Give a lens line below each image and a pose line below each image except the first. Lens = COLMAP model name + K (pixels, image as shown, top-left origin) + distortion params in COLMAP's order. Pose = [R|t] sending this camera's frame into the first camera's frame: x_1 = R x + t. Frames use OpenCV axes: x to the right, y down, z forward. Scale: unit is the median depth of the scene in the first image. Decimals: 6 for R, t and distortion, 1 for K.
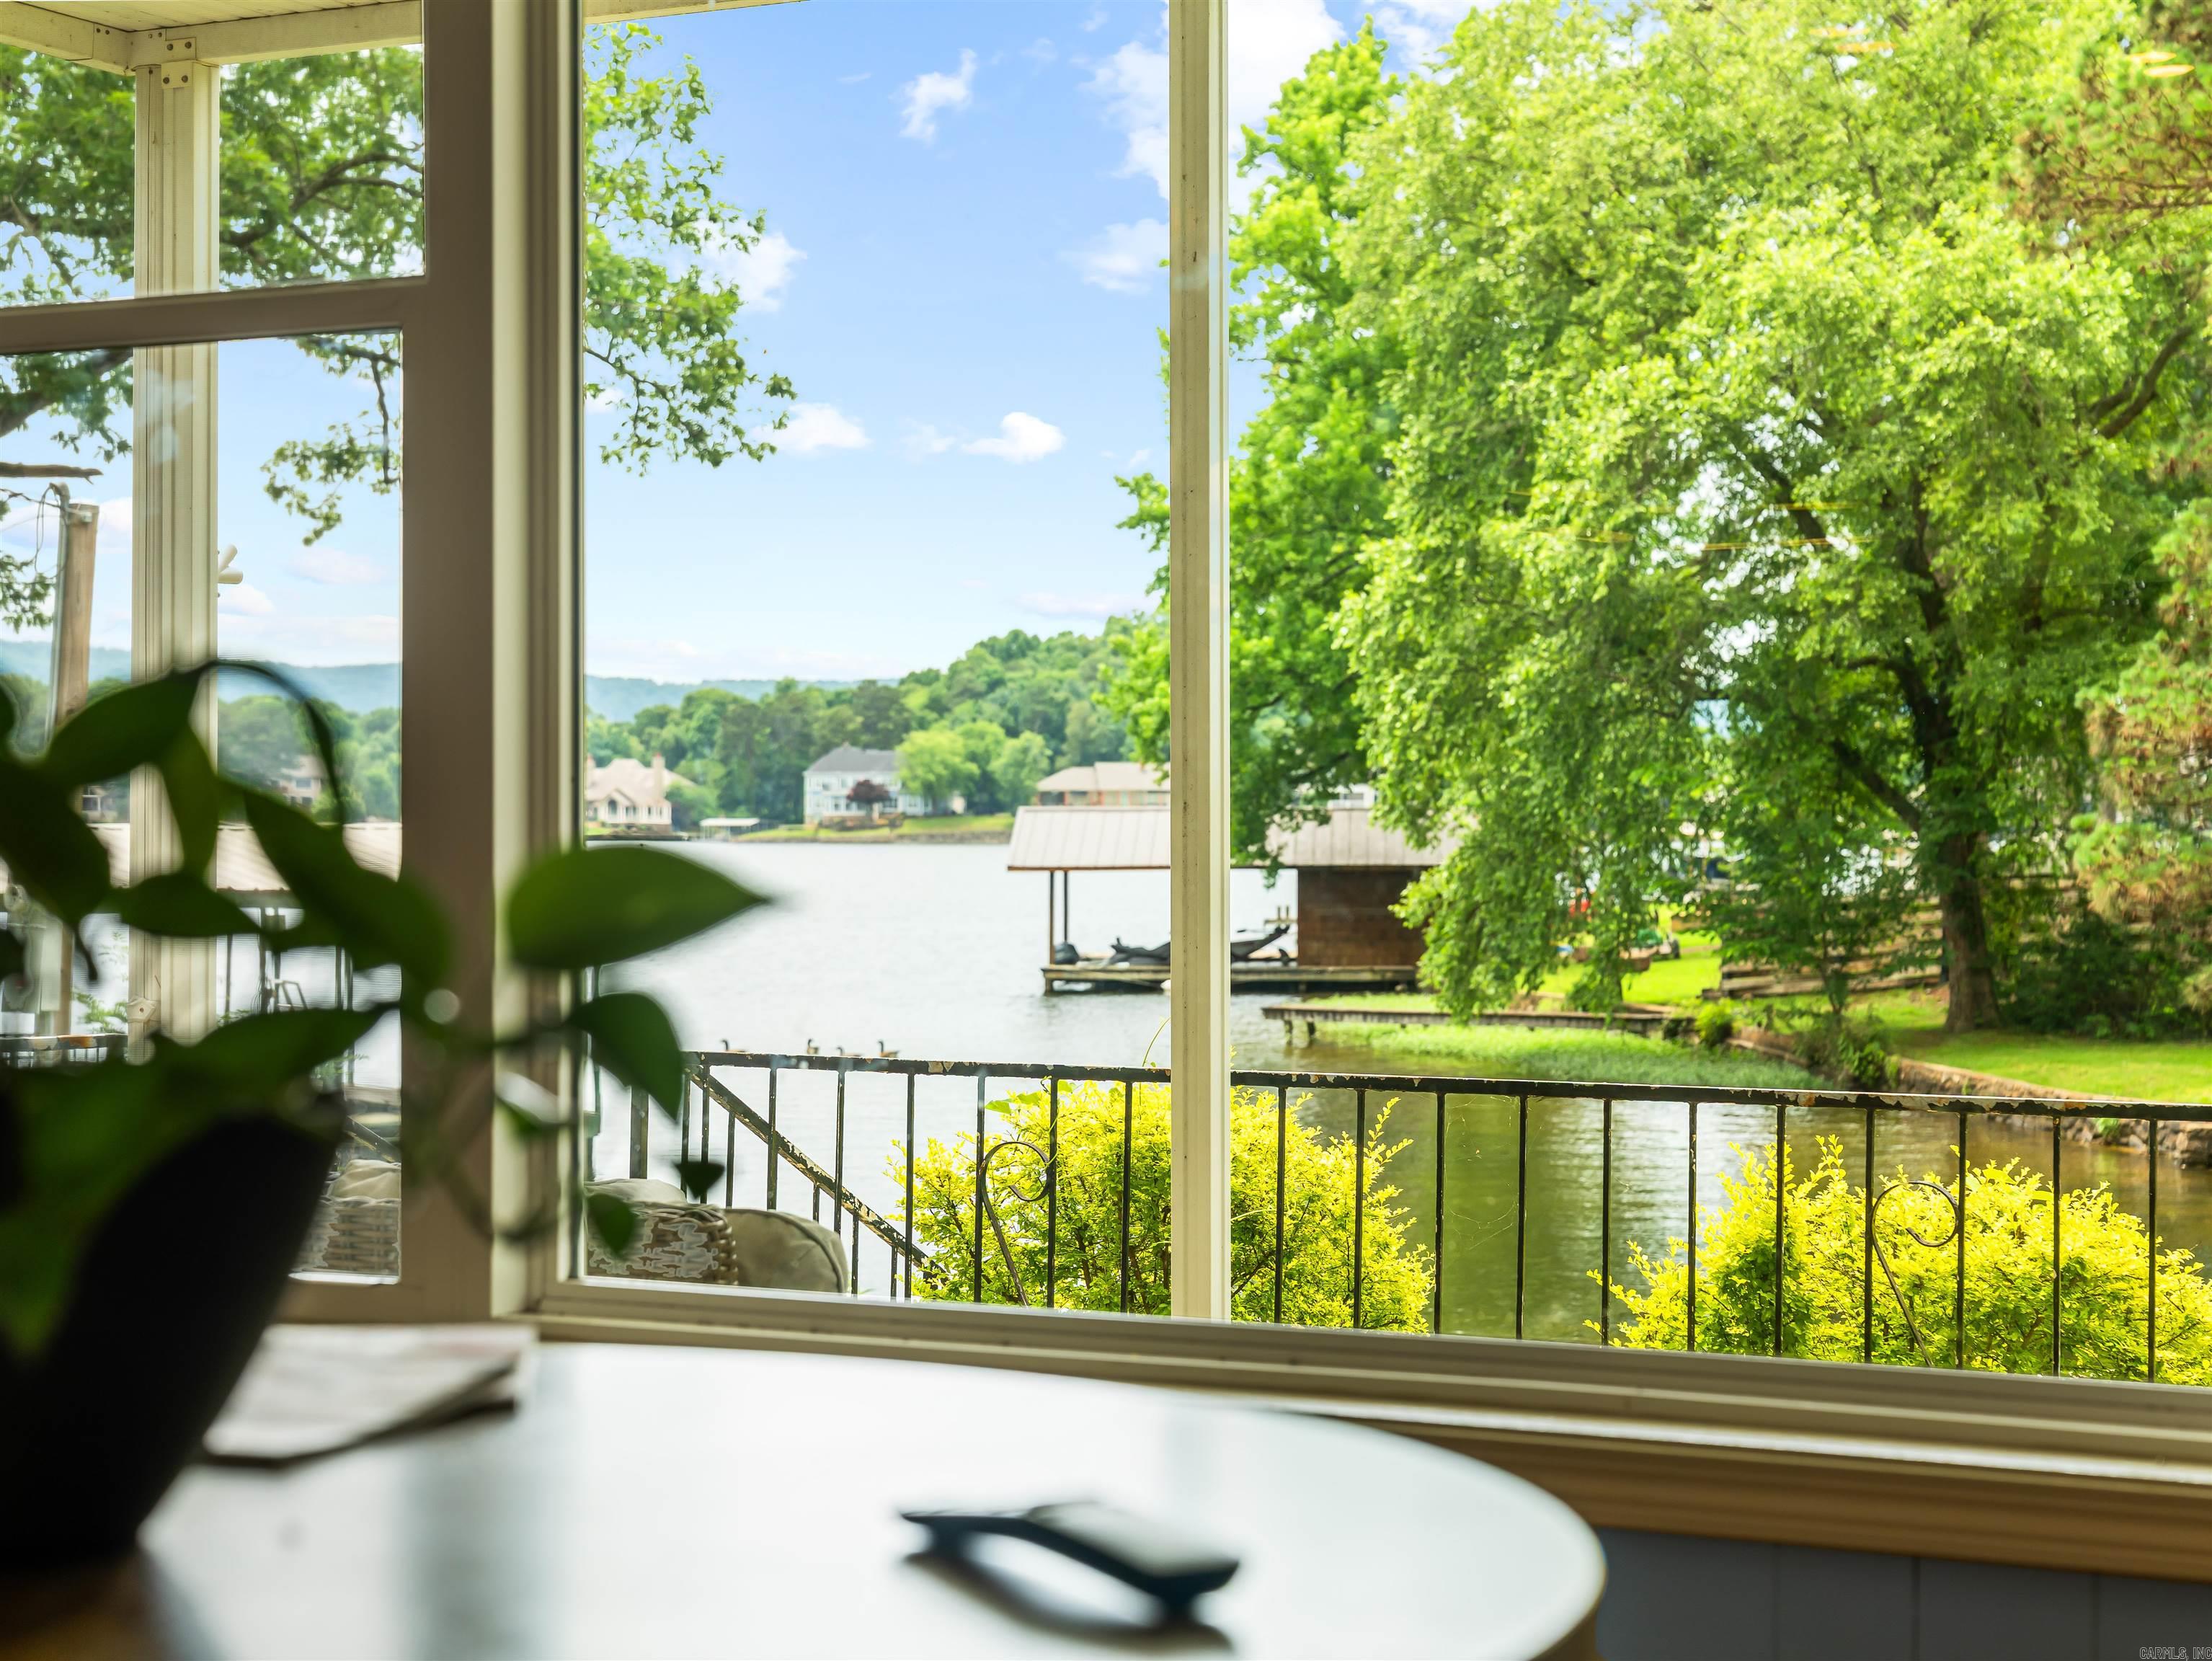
lens RADIAL K [[4307.0, 0, 1106.0], [0, 4307.0, 830.5], [0, 0, 1]] dist [-0.015412, 0.164589]
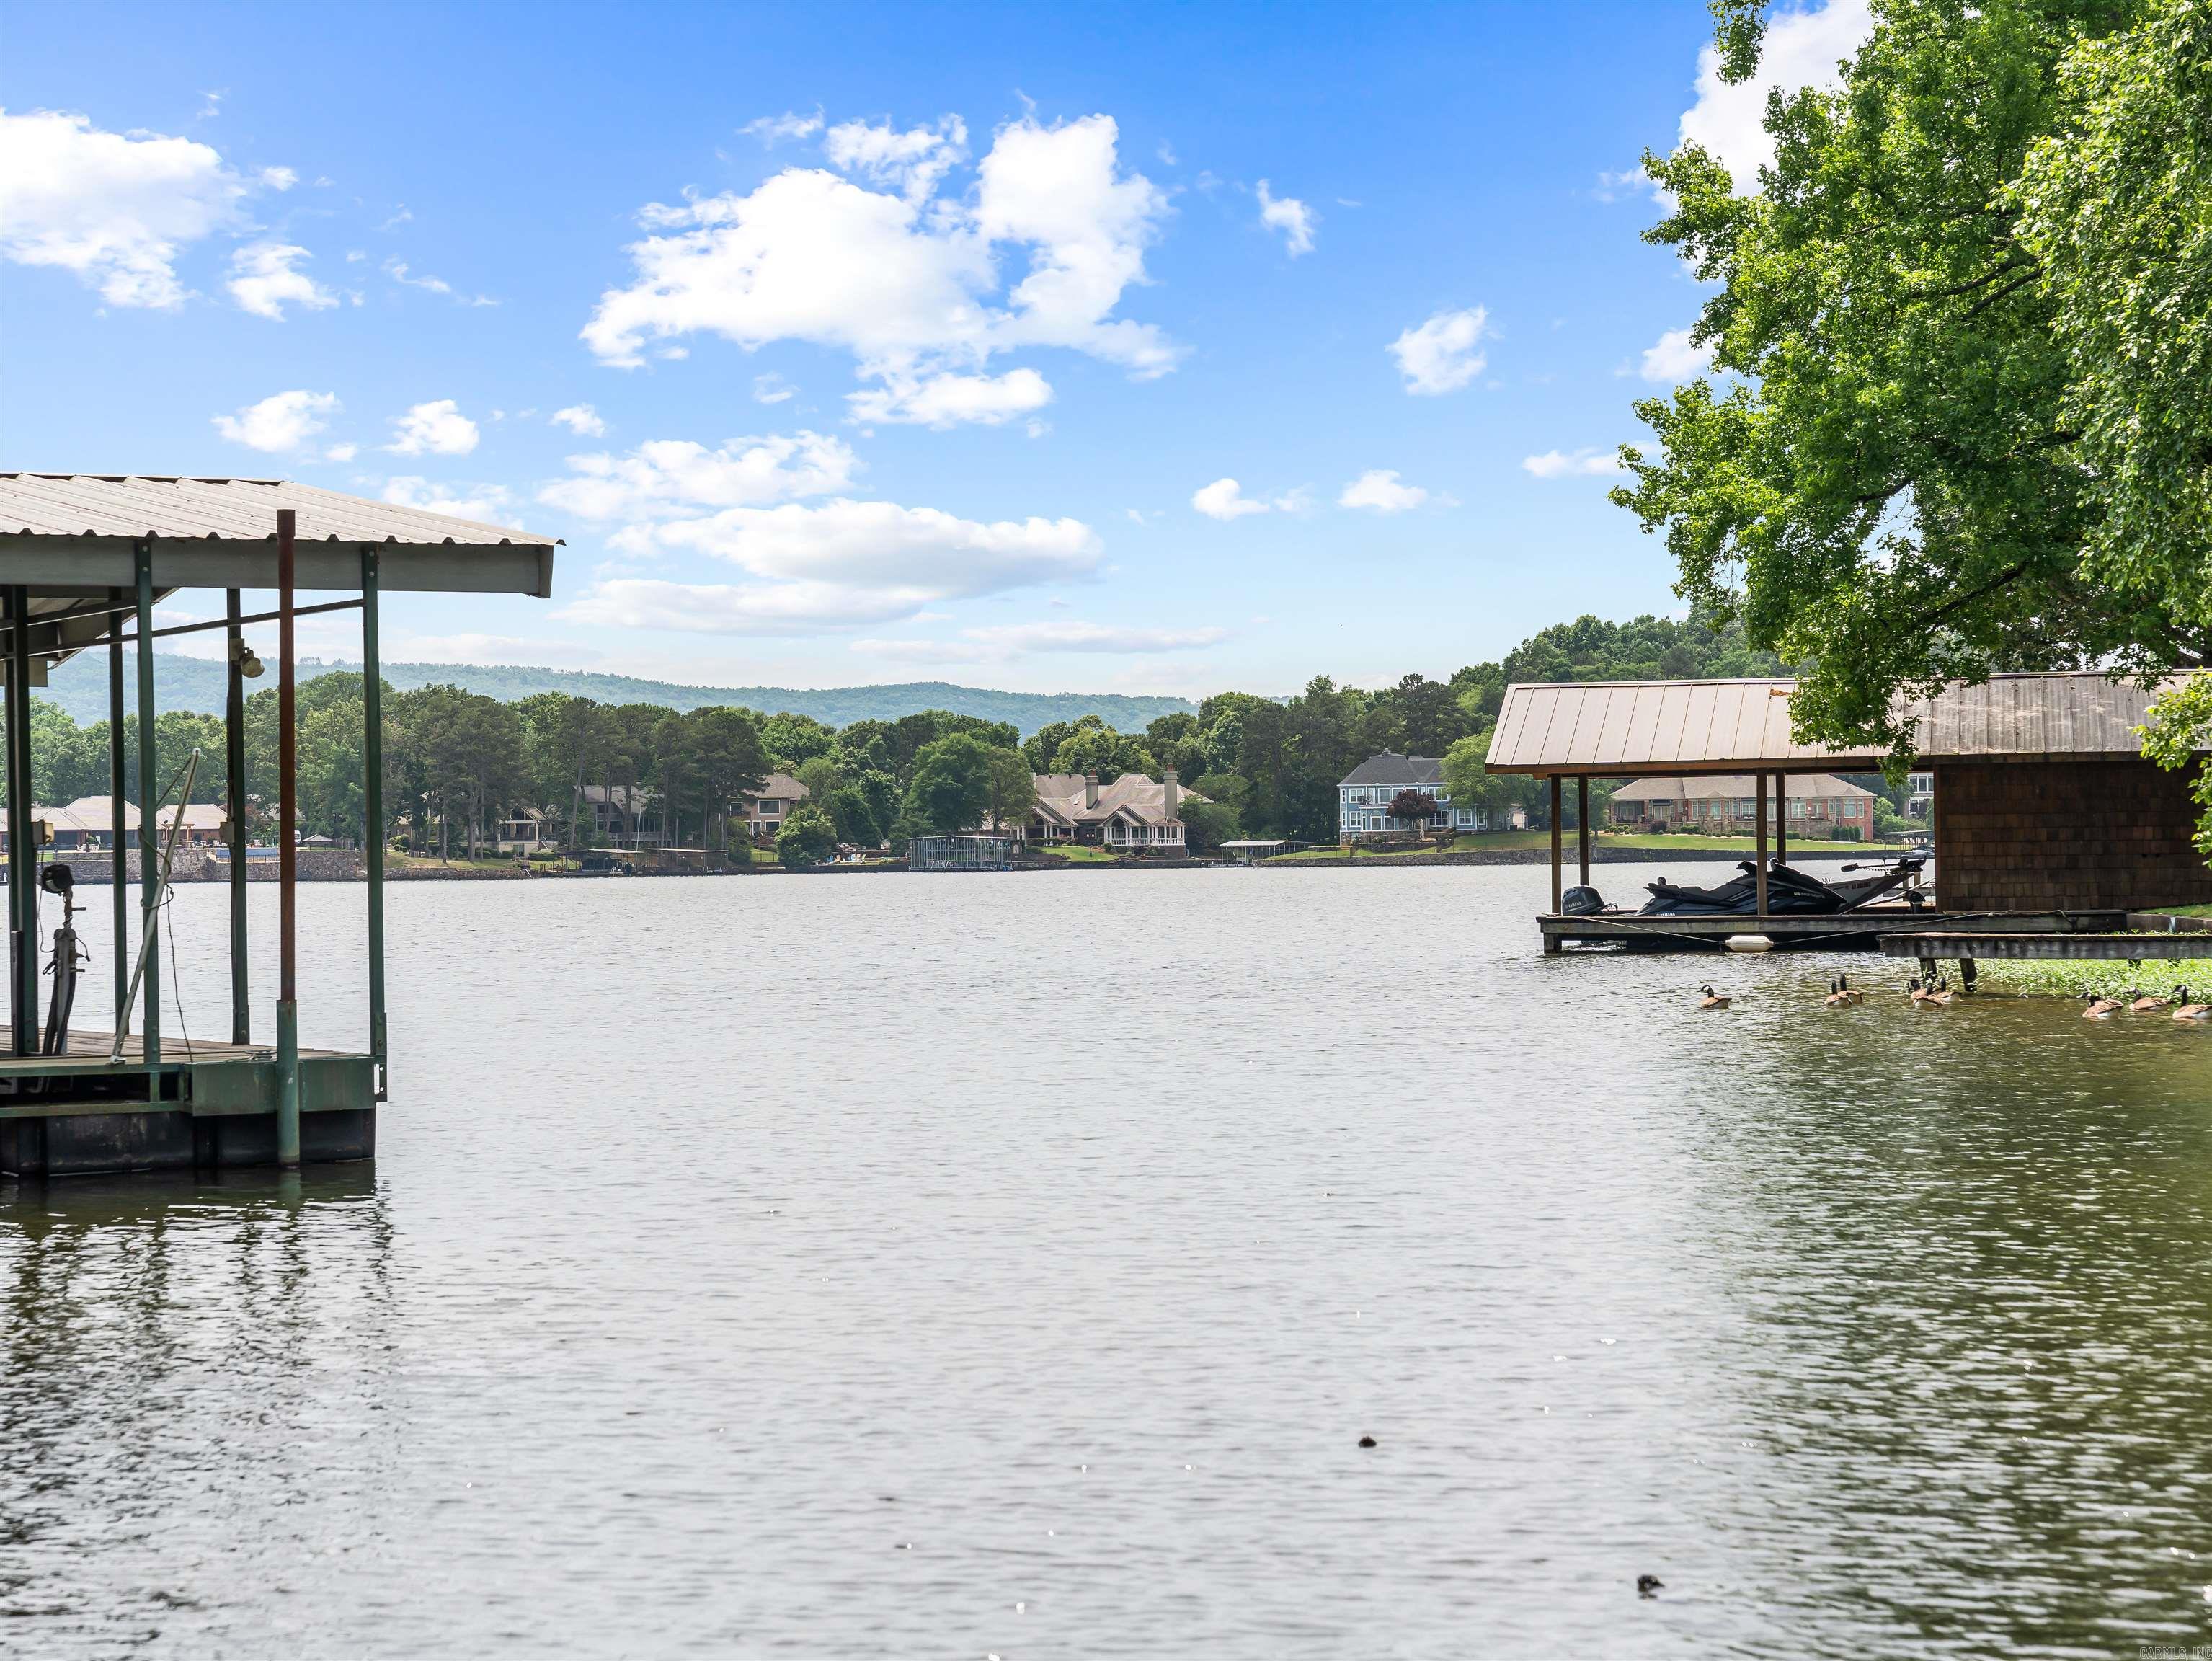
lens RADIAL K [[4937.0, 0, 1106.0], [0, 4937.0, 830.5], [0, 0, 1]] dist [0.158705, 0.216875]
pose [[0.992836, -0.012891, -0.118784, 0.013422], [0.012191, 0.999904, -0.006618, 0.034113], [0.118857, 0.005123, 0.992898, 0.368264]]
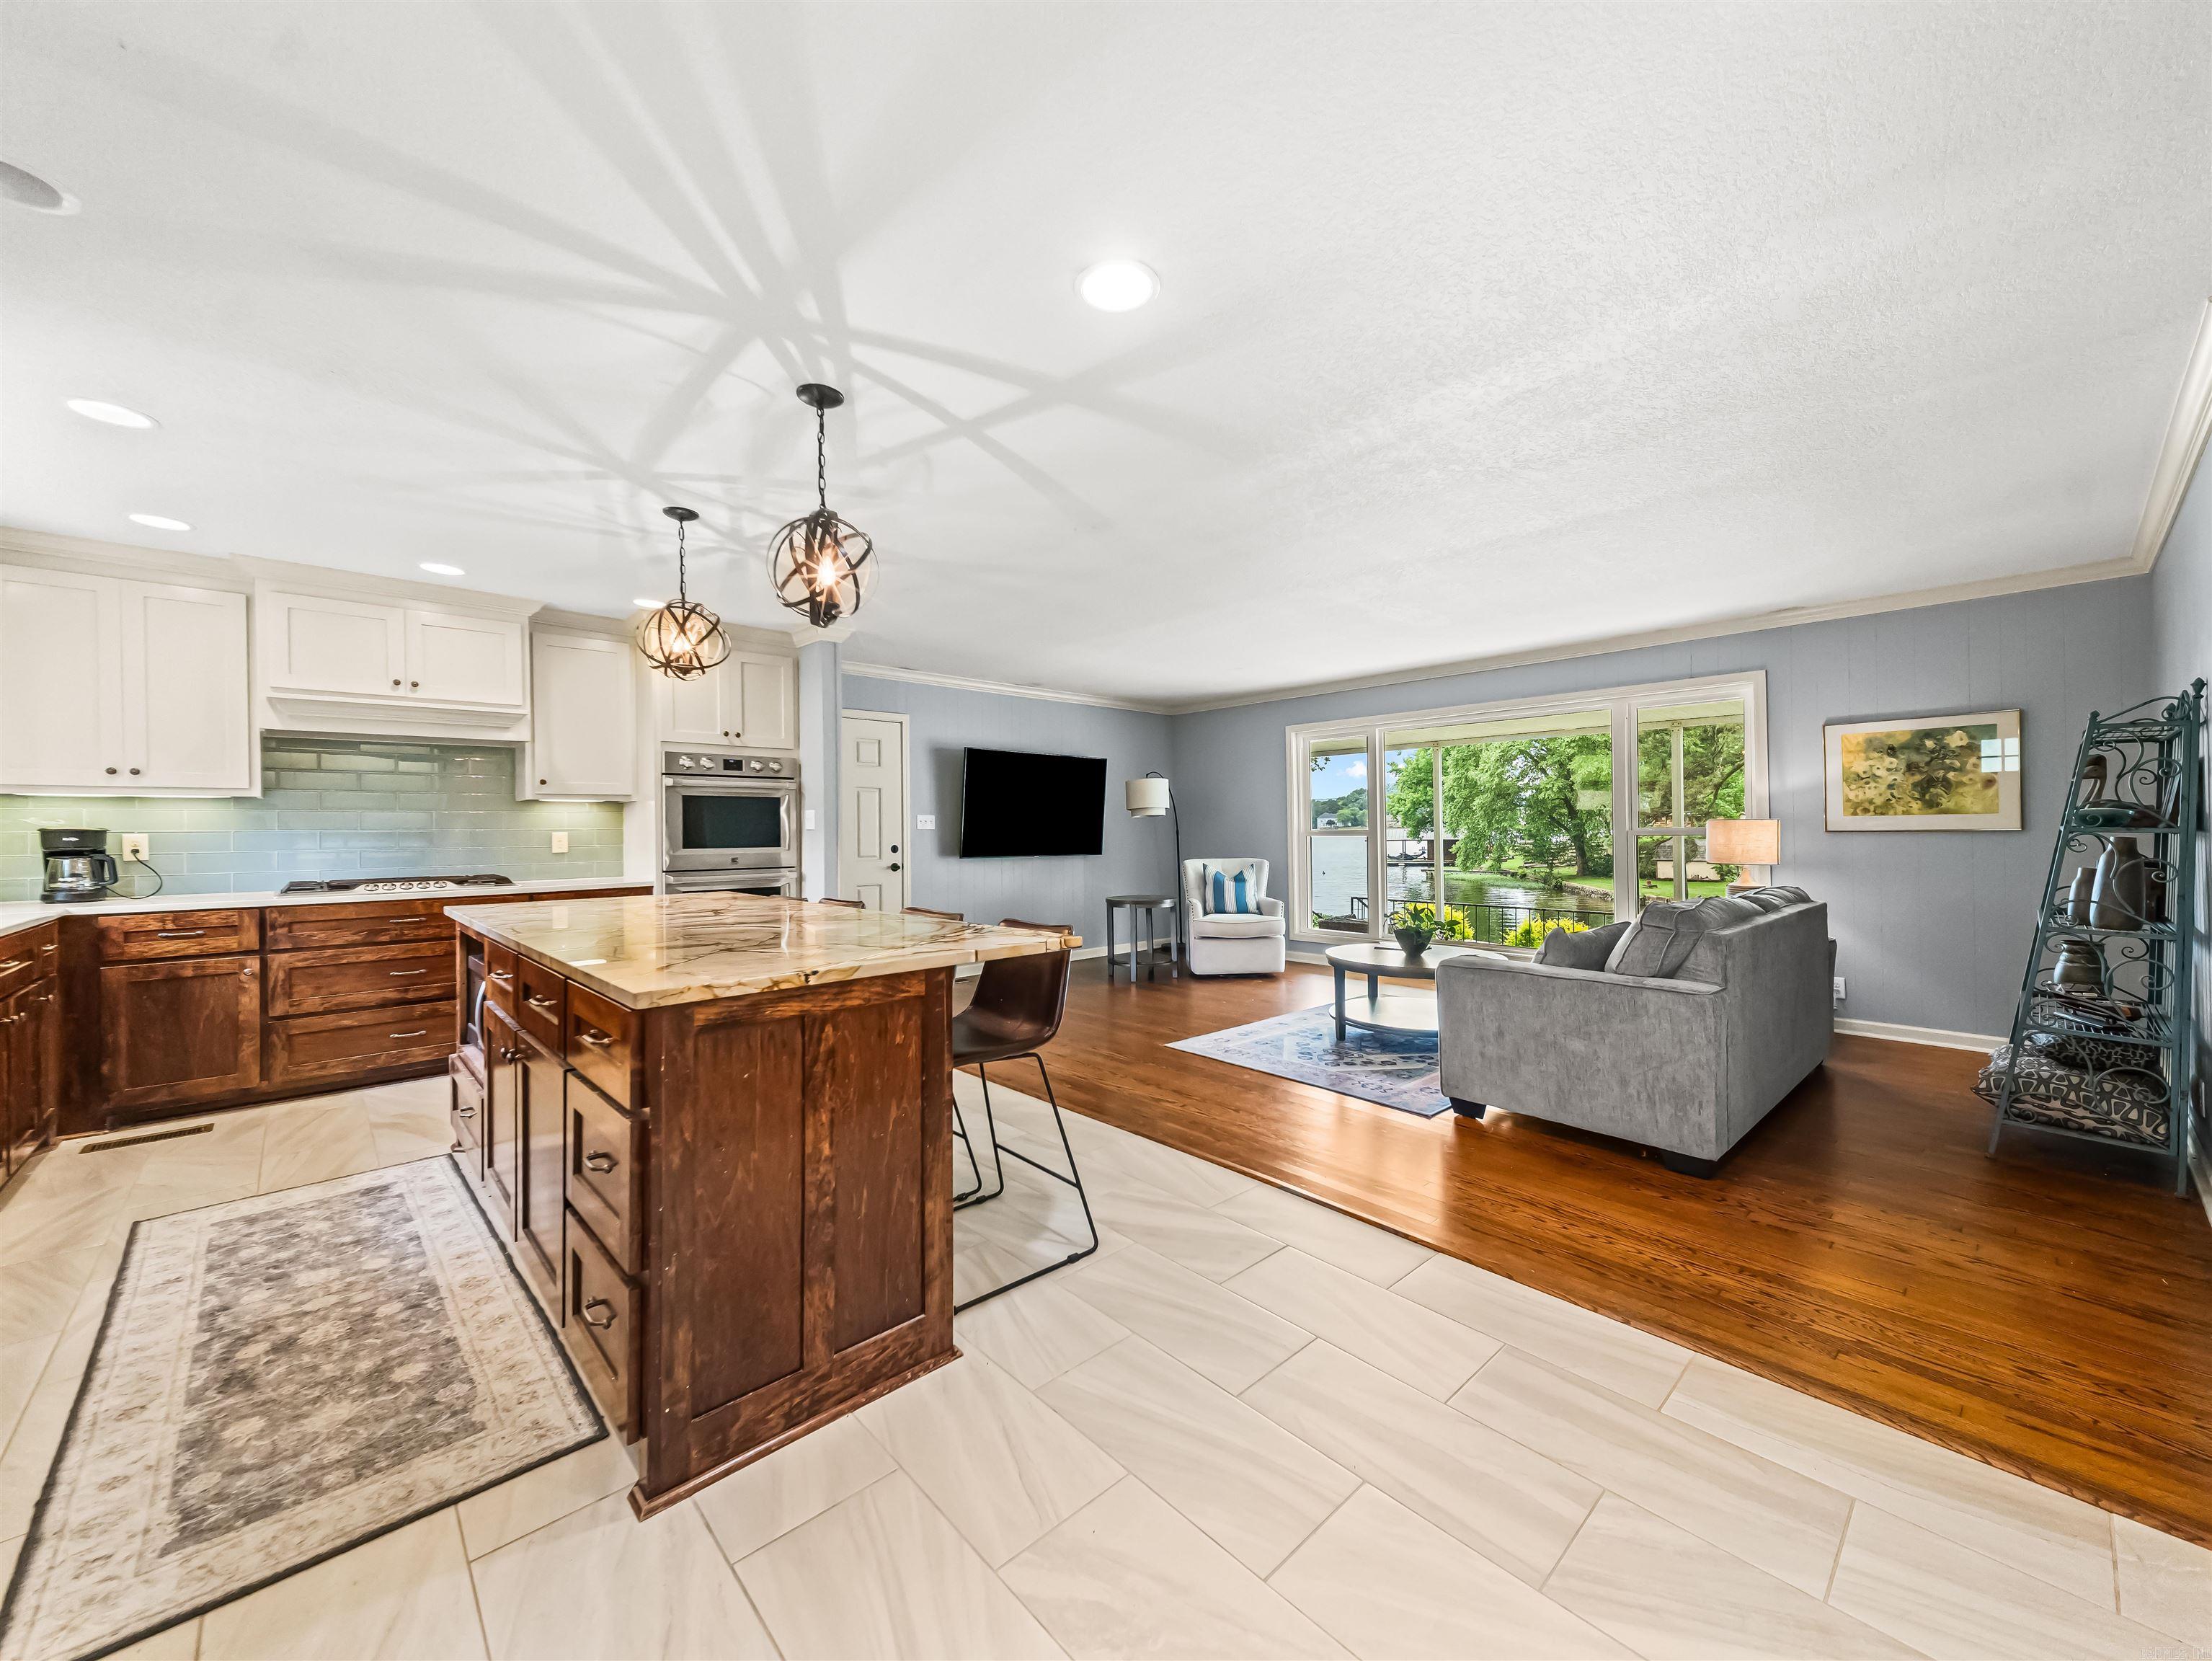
lens RADIAL K [[850.4, 0, 1108.6], [0, 850.4, 827.3], [0, 0, 1]] dist [0.030780, -0.007902]
pose [[0.952372, -0.014653, -0.304586, -0.007543], [0.013378, 0.999891, -0.006273, -0.007353], [0.304644, 0.001899, 0.952464, -0.057657]]
